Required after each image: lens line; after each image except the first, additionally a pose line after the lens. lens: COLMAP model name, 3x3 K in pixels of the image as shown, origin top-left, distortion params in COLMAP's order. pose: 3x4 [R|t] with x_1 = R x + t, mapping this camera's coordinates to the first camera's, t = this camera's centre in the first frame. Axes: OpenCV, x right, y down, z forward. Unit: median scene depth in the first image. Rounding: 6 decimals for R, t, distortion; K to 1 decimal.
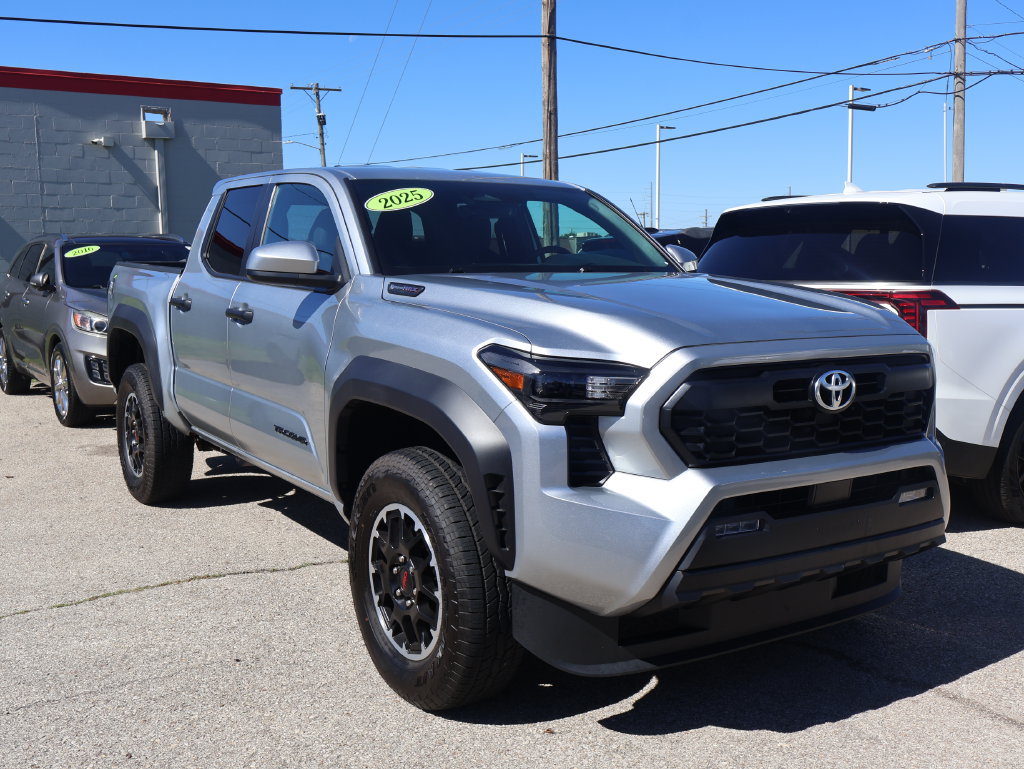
lens RADIAL K [[1060.7, 0, 504.3], [0, 1060.7, 384.8], [0, 0, 1]] dist [0.003411, 0.000000]
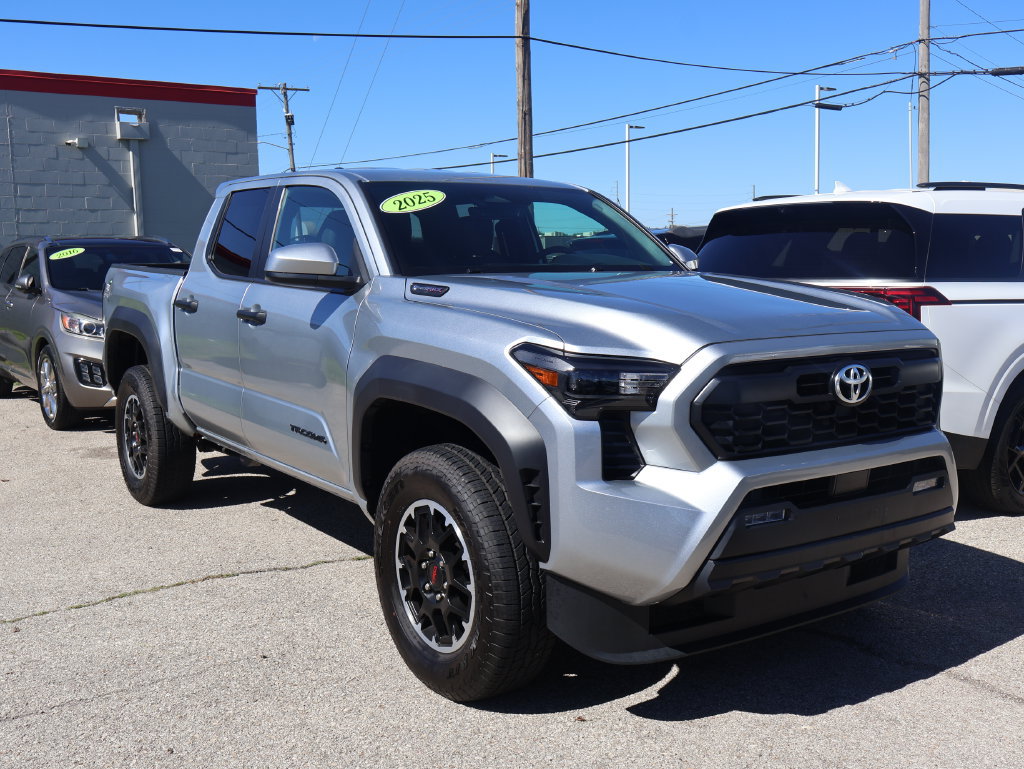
lens RADIAL K [[1060.7, 0, 506.5], [0, 1060.7, 380.2], [0, 0, 1]] dist [0.003411, 0.000000]
pose [[0.999422, -0.009884, 0.032540, -0.049897], [0.009997, 0.999945, -0.003311, 0.001146], [-0.032505, 0.003635, 0.999465, -0.021162]]
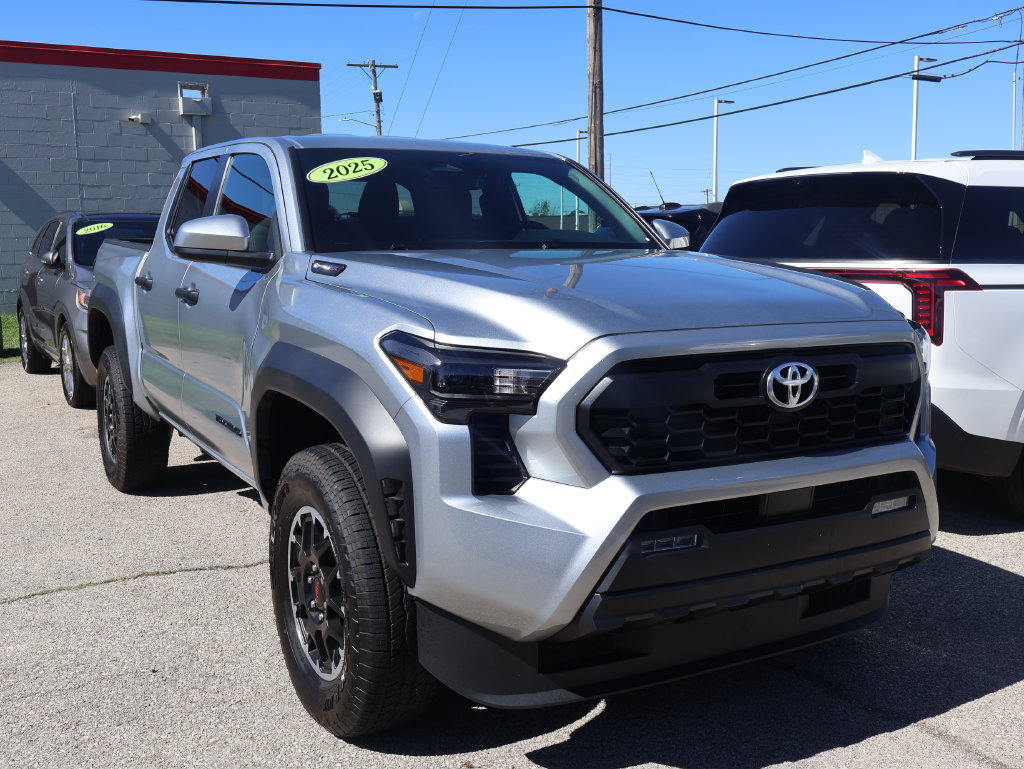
lens RADIAL K [[1060.7, 0, 509.7], [0, 1060.7, 383.8], [0, 0, 1]] dist [0.003411, 0.000000]
pose [[0.998489, 0.006503, -0.054568, 0.104950], [-0.005439, 0.999793, 0.019625, -0.009573], [0.054684, -0.019299, 0.998317, 0.099970]]
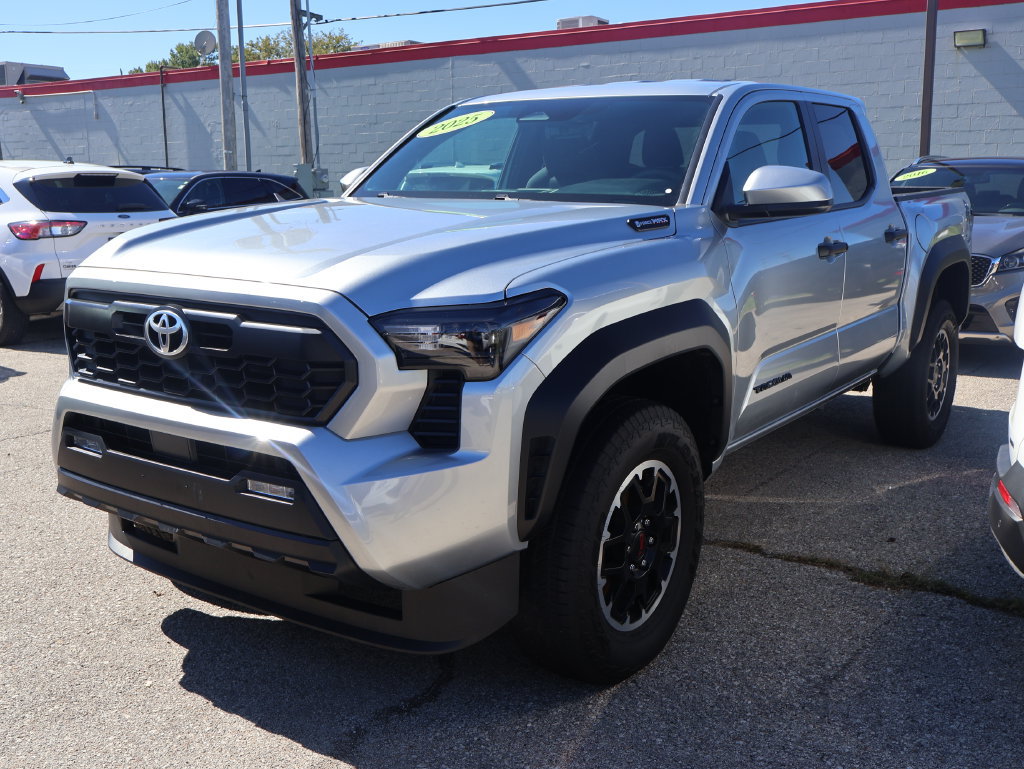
lens RADIAL K [[1060.7, 0, 499.7], [0, 1060.7, 393.3], [0, 0, 1]] dist [0.003411, 0.000000]
pose [[0.363038, 0.181390, -0.913948, 1.015635], [-0.108899, 0.982406, 0.151720, -0.091074], [0.925389, 0.044448, 0.376404, 0.756486]]
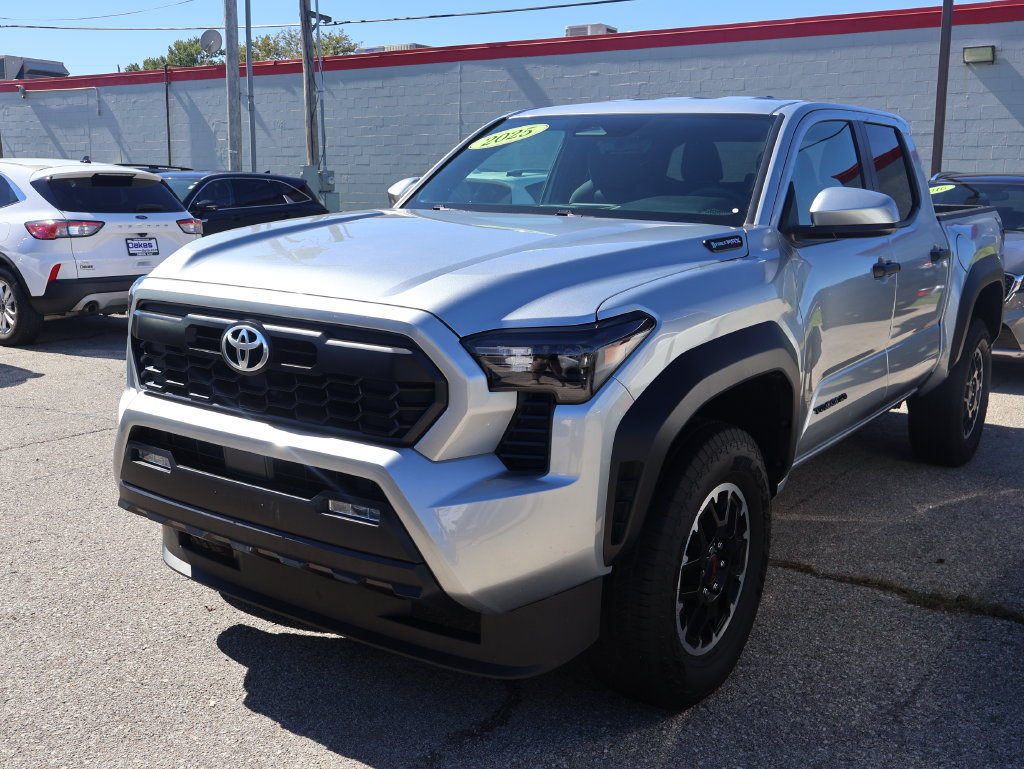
lens RADIAL K [[1060.7, 0, 510.3], [0, 1060.7, 387.7], [0, 0, 1]] dist [0.003411, 0.000000]
pose [[0.376725, 0.179753, -0.908717, 0.982577], [-0.126679, 0.981772, 0.141687, -0.094700], [0.917622, 0.061738, 0.392630, 0.701341]]
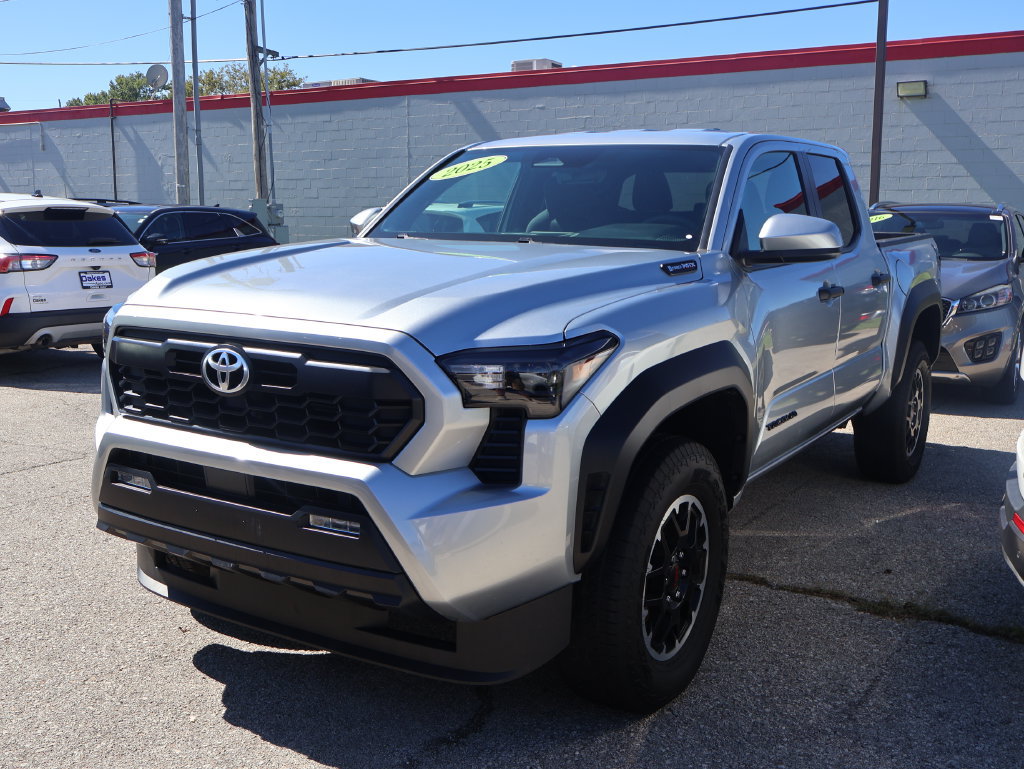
lens RADIAL K [[1060.7, 0, 502.3], [0, 1060.7, 395.1], [0, 0, 1]] dist [0.003411, 0.000000]
pose [[0.416565, 0.153647, -0.896028, 1.008982], [-0.119316, 0.986329, 0.113661, -0.087340], [0.901242, 0.059564, 0.429203, 0.673222]]
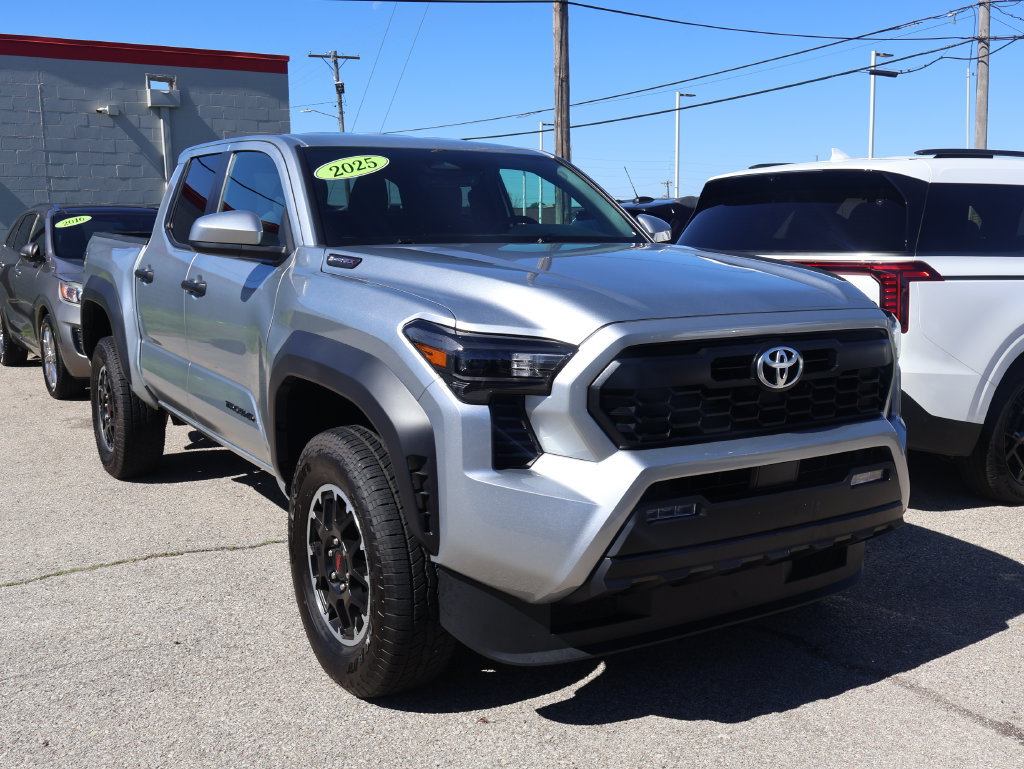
lens RADIAL K [[1060.7, 0, 511.7], [0, 1060.7, 383.6], [0, 0, 1]] dist [0.003411, 0.000000]
pose [[0.999866, 0.001316, -0.016312, 0.070789], [-0.000875, 0.999634, 0.027043, -0.005004], [0.016341, -0.027025, 0.999501, 0.036777]]
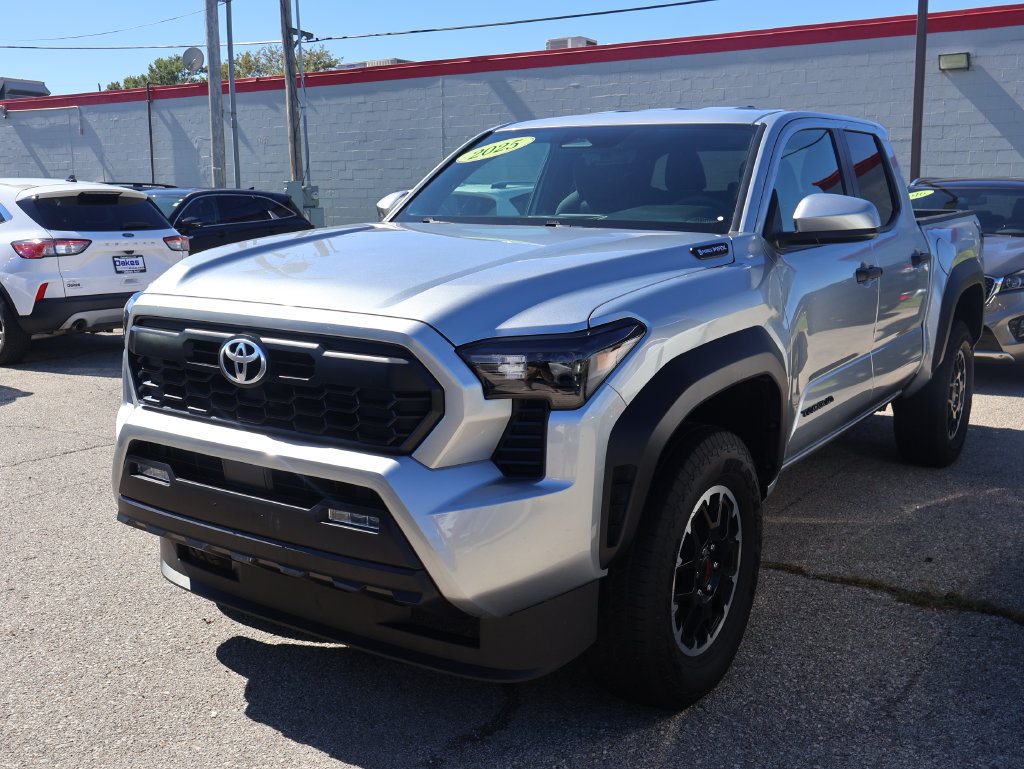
lens RADIAL K [[1060.7, 0, 510.2], [0, 1060.7, 382.3], [0, 0, 1]] dist [0.003411, 0.000000]
pose [[0.391654, 0.158315, -0.906391, 0.993009], [-0.110465, 0.986052, 0.124497, -0.093212], [0.913458, 0.051364, 0.403679, 0.691115]]
